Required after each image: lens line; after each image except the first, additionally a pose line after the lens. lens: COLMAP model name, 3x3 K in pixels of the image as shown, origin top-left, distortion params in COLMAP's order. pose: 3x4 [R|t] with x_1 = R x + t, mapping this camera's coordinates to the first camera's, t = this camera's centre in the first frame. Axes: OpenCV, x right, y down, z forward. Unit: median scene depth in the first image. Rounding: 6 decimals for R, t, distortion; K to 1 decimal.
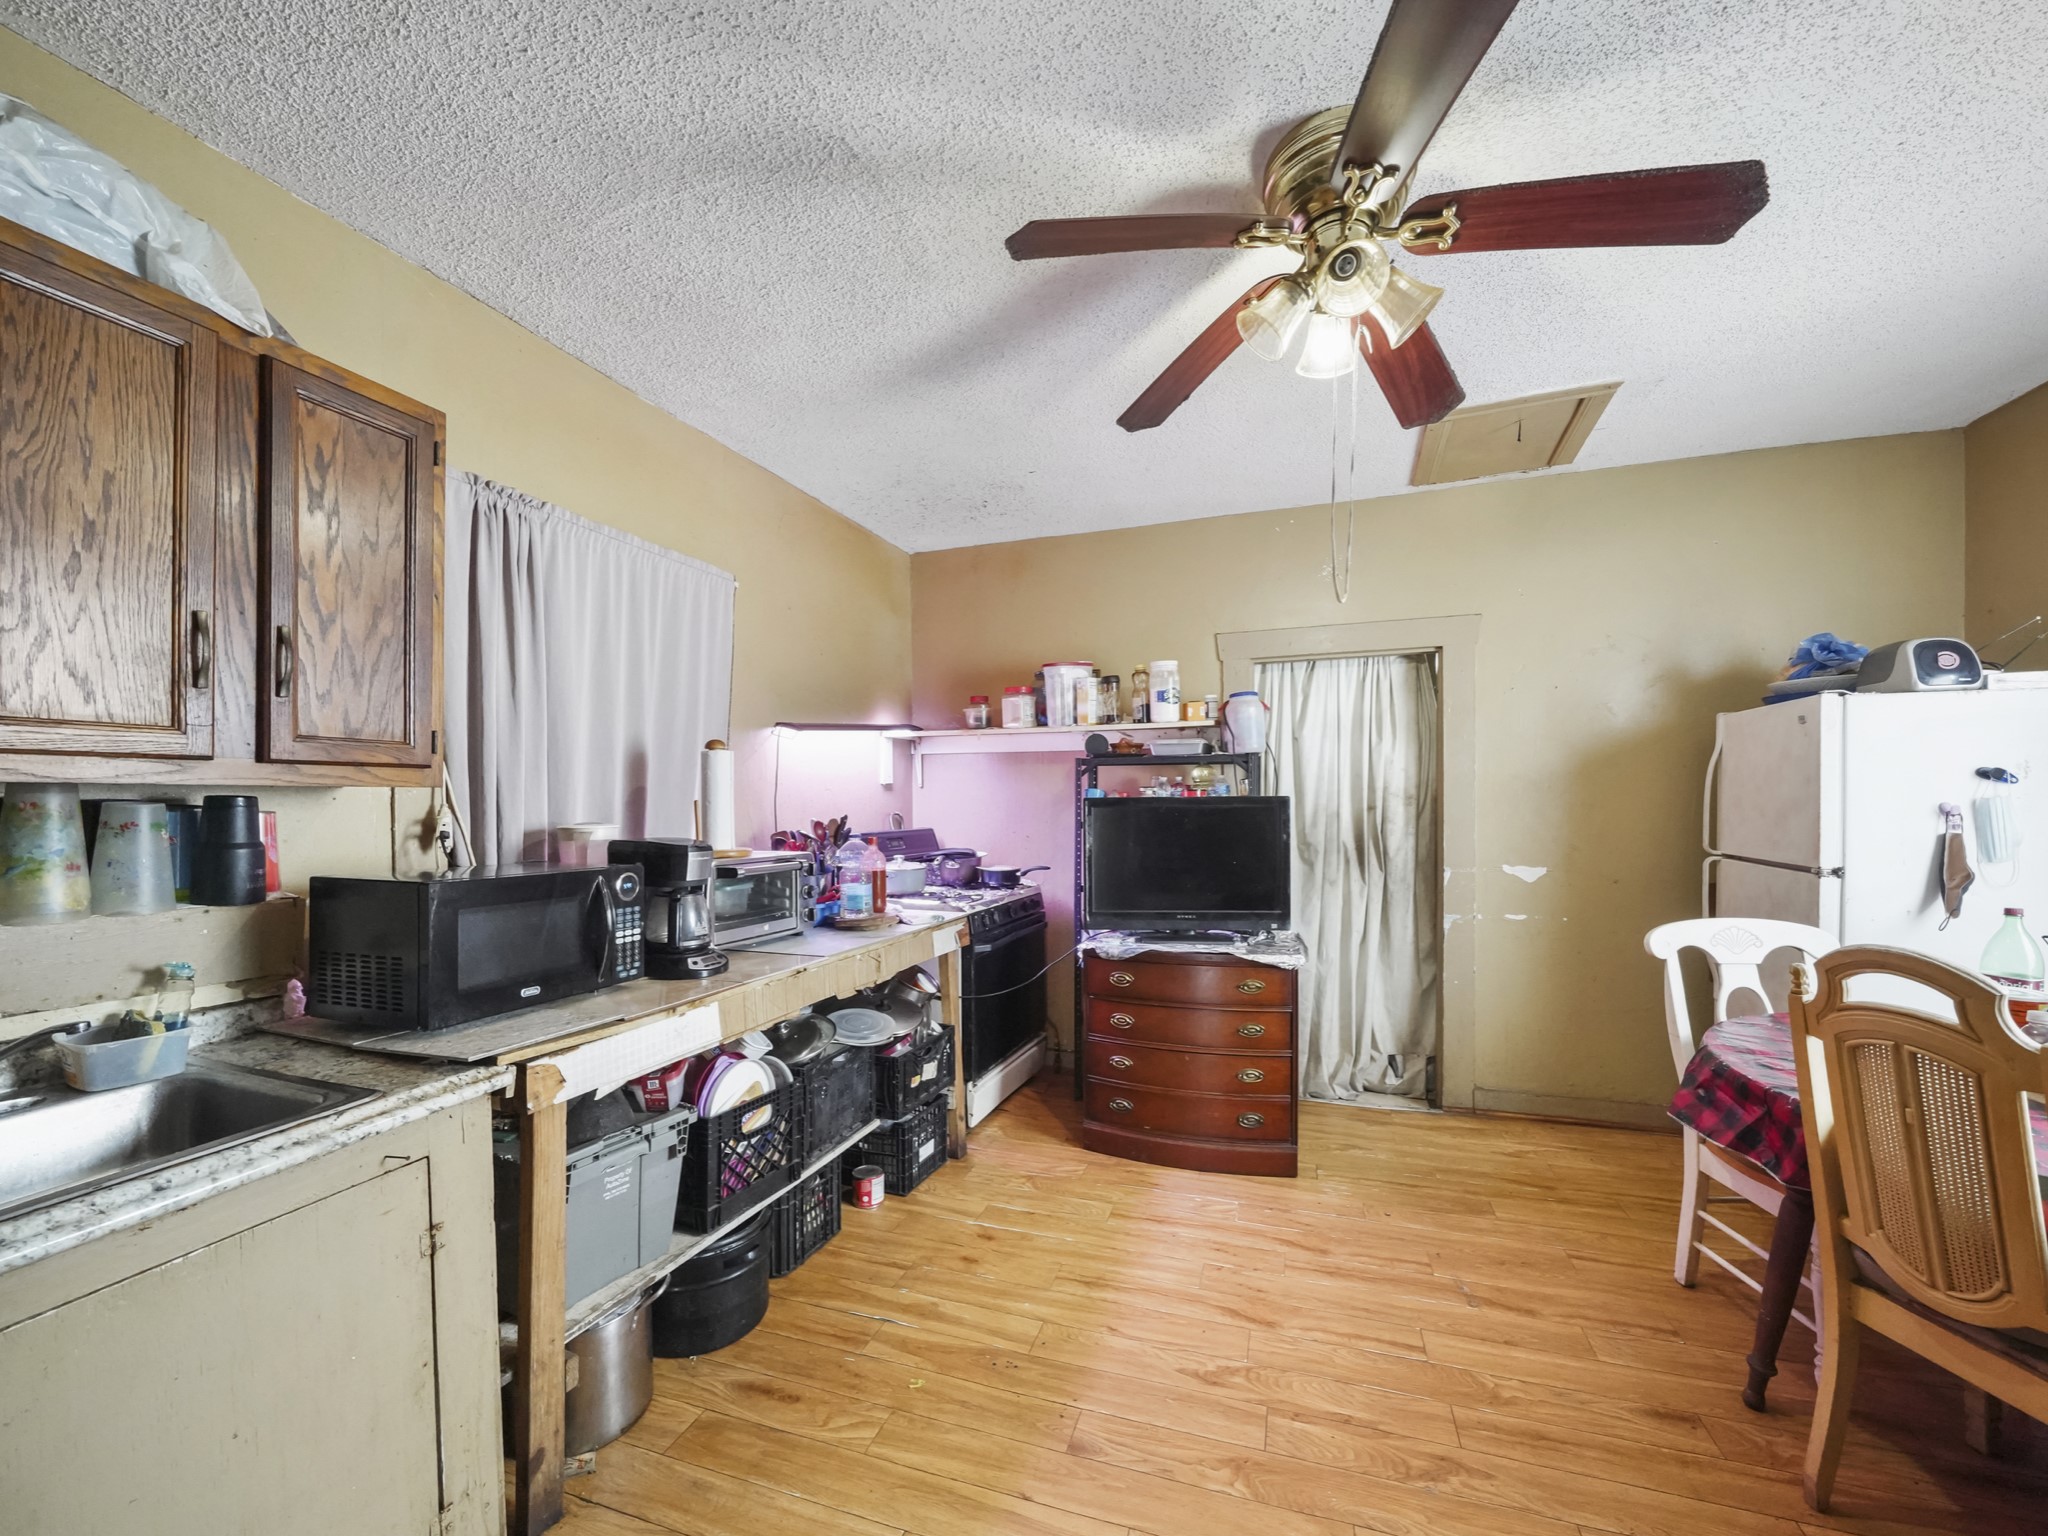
lens RADIAL K [[804.7, 0, 1026.7], [0, 804.7, 787.1], [0, 0, 1]] dist [-0.001412, -0.000115]
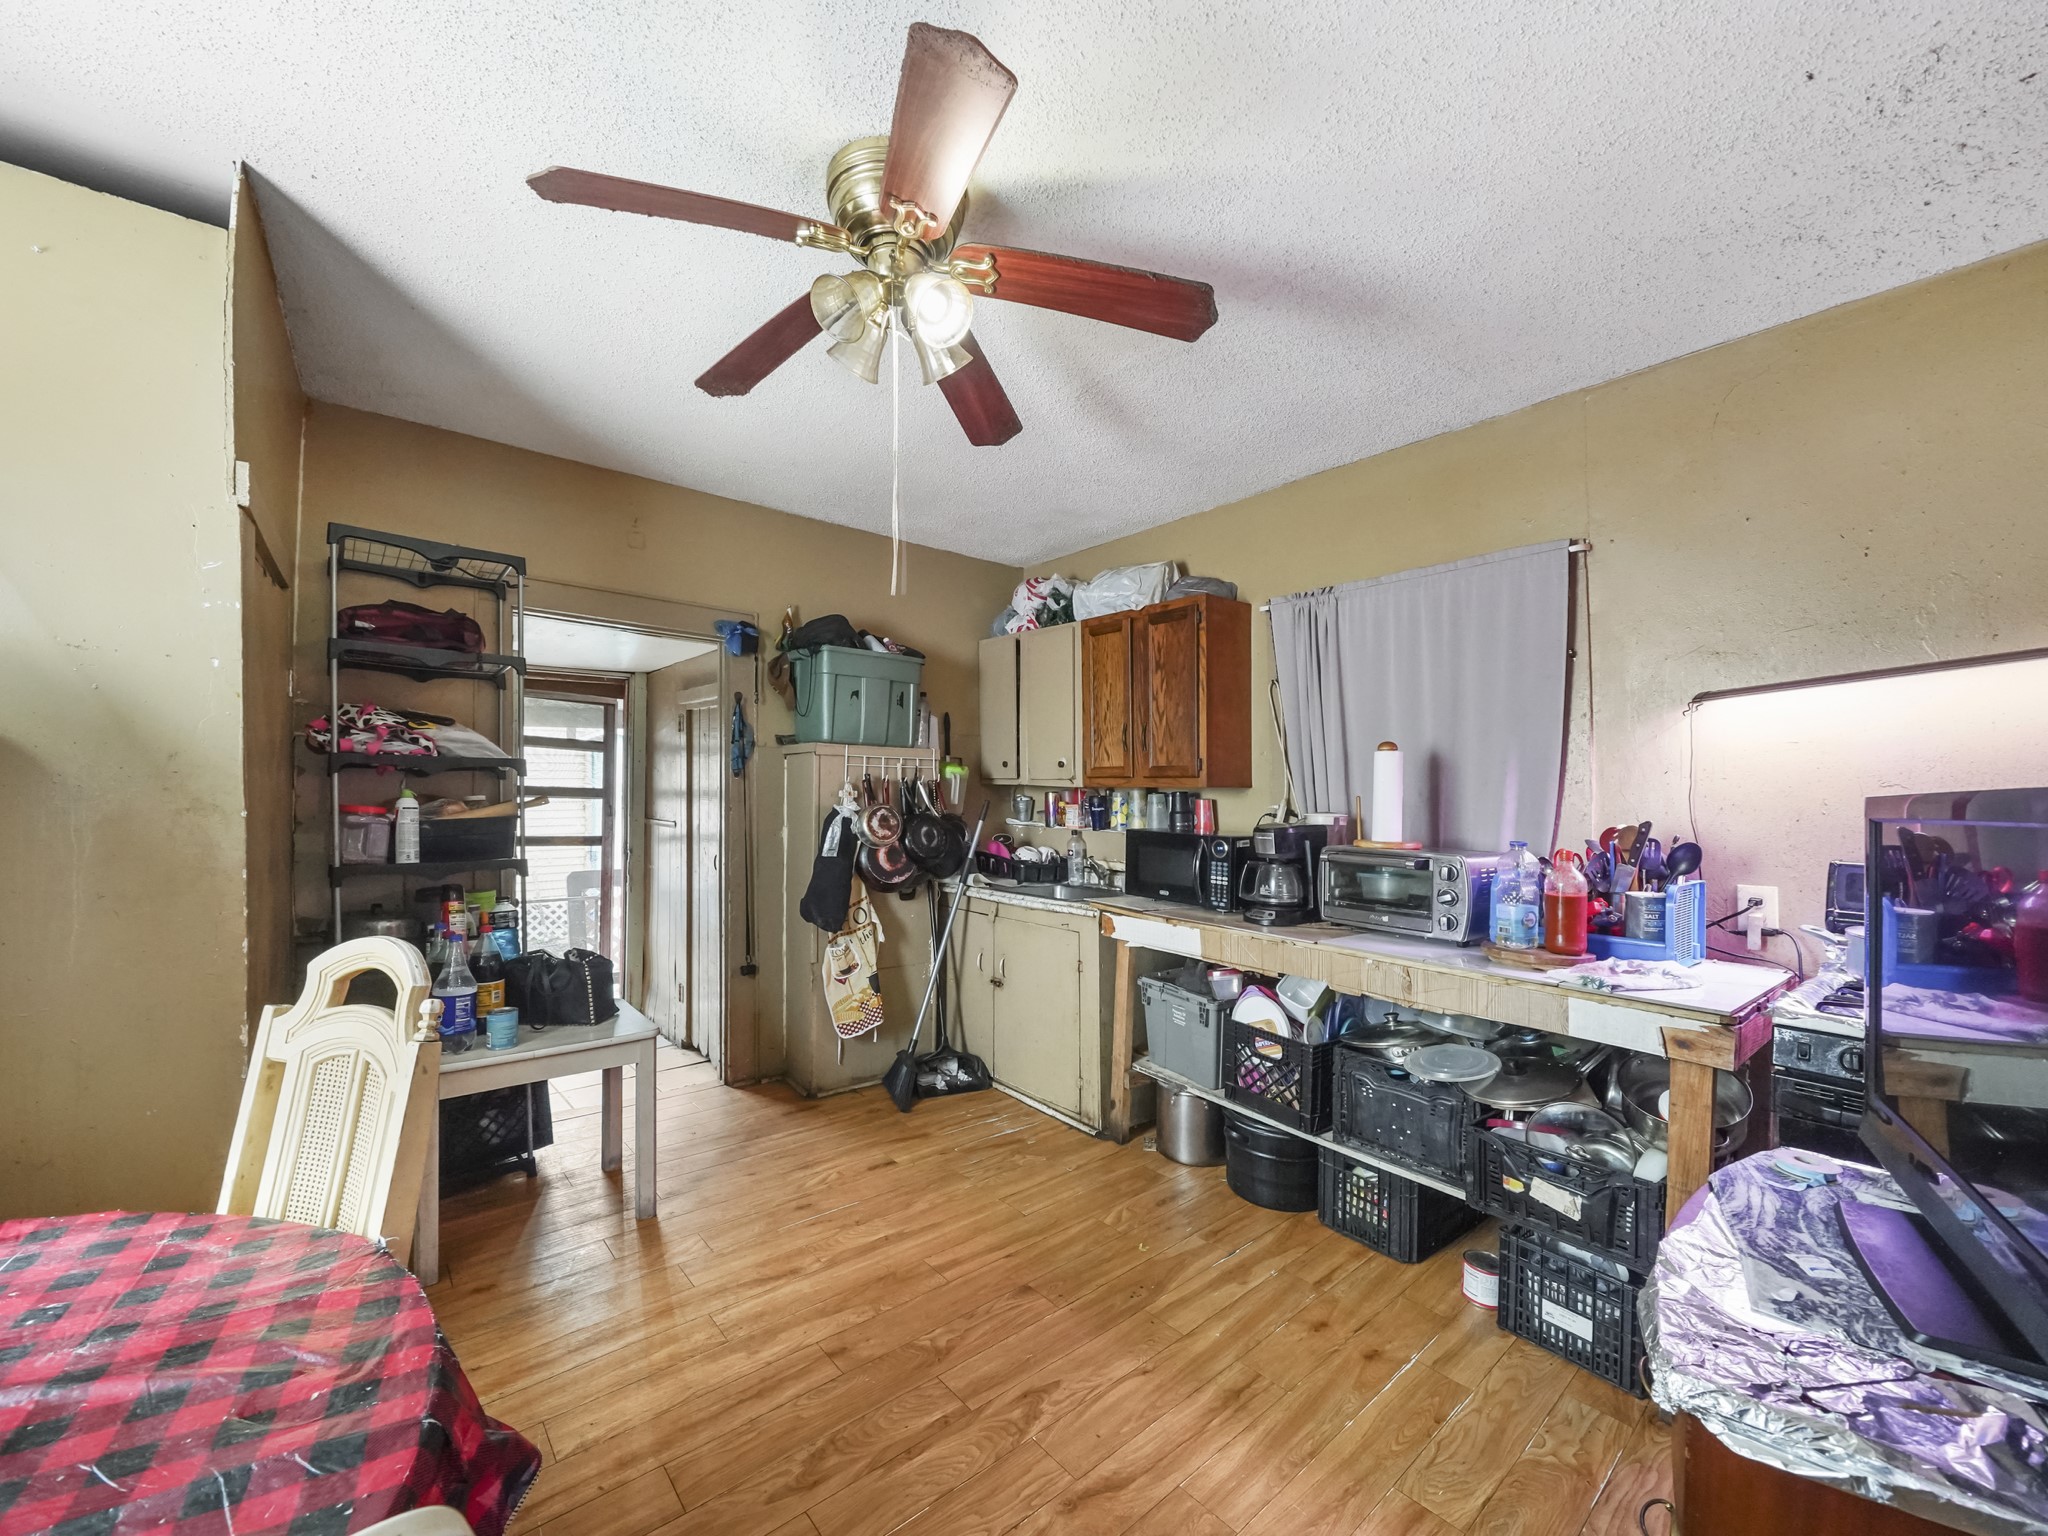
lens RADIAL K [[804.7, 0, 1026.7], [0, 804.7, 787.1], [0, 0, 1]] dist [-0.001412, -0.000115]
pose [[-0.502572, -0.017850, -0.864351, 0.994043], [-0.001778, 0.999806, -0.019614, 0.032609], [0.864534, -0.008321, -0.502506, 1.378696]]
